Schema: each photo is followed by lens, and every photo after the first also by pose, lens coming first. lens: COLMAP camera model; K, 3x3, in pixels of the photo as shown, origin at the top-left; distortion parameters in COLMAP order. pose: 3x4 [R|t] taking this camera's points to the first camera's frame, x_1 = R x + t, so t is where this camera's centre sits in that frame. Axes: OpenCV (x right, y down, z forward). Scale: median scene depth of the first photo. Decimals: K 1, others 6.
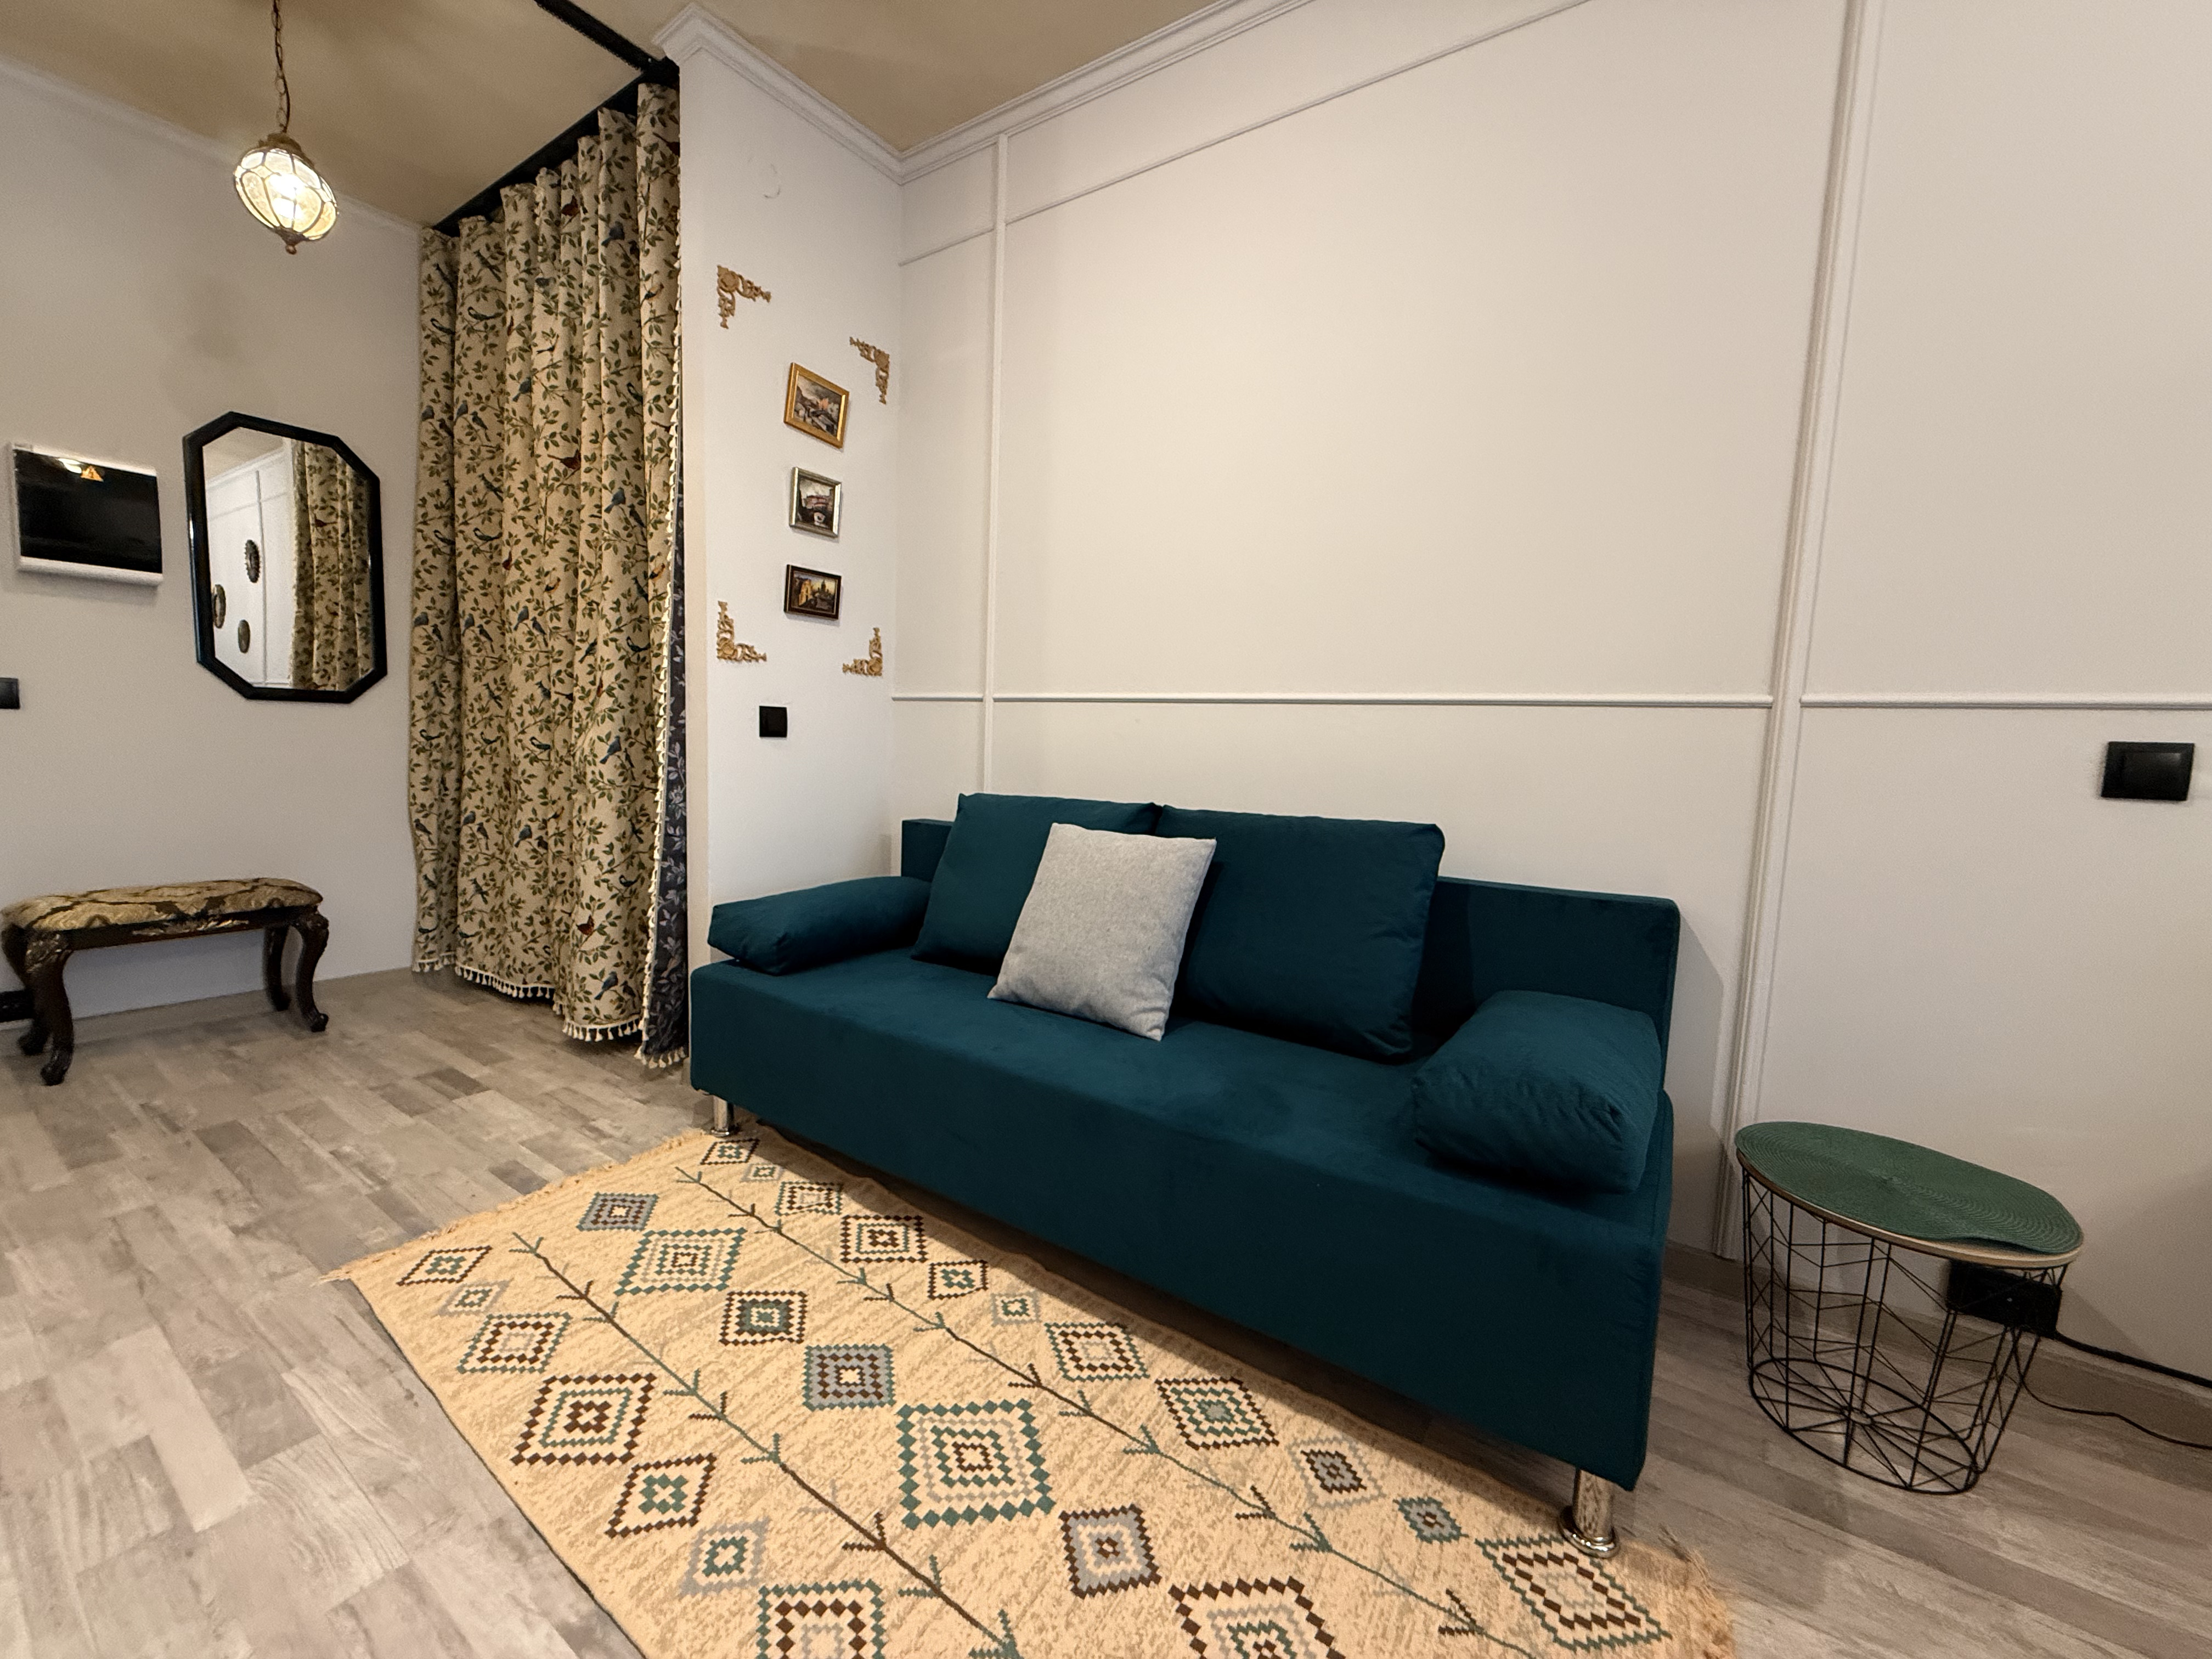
lens RADIAL K [[883.4, 0, 1102.7], [0, 883.4, 834.1], [0, 0, 1]] dist [0.000156, 0.000341]
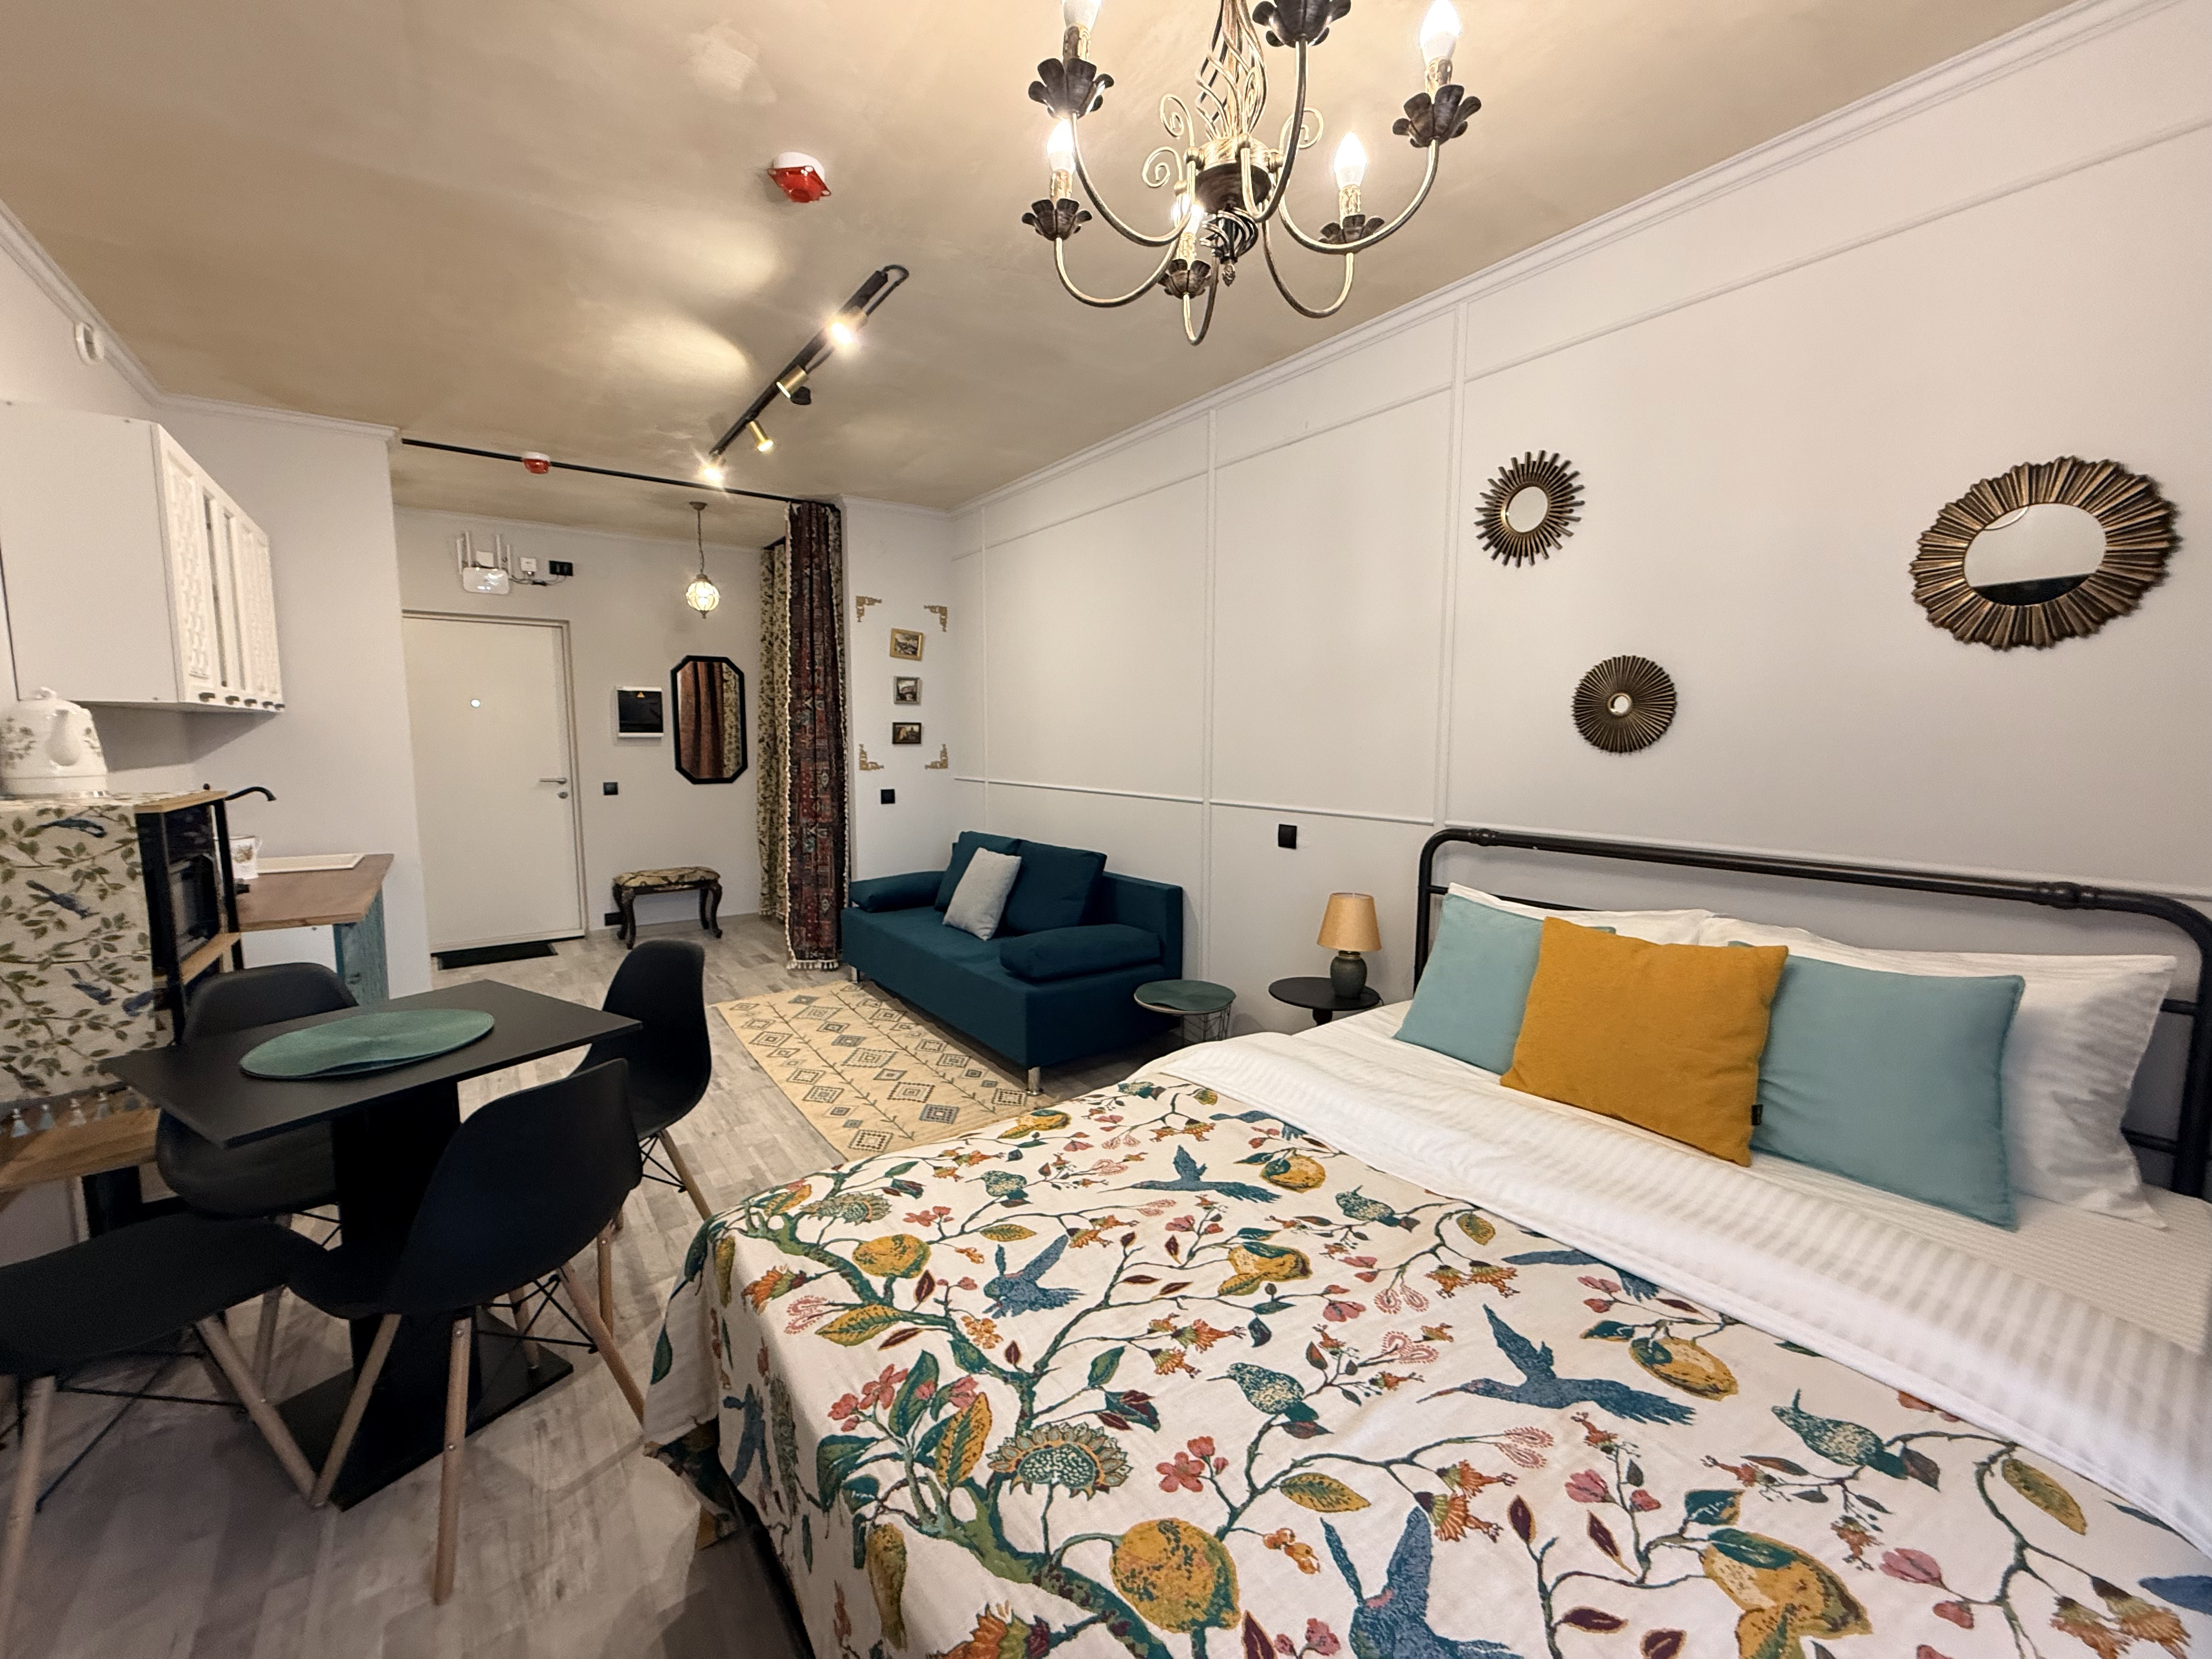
lens RADIAL K [[883.4, 0, 1104.5], [0, 883.4, 829.3], [0, 0, 1]] dist [0.000156, 0.000341]
pose [[0.941328, 0.000304, -0.337494, 0.761508], [-0.000208, 1.000000, 0.000322, -0.045469], [0.337494, -0.000233, 0.941328, -0.746697]]
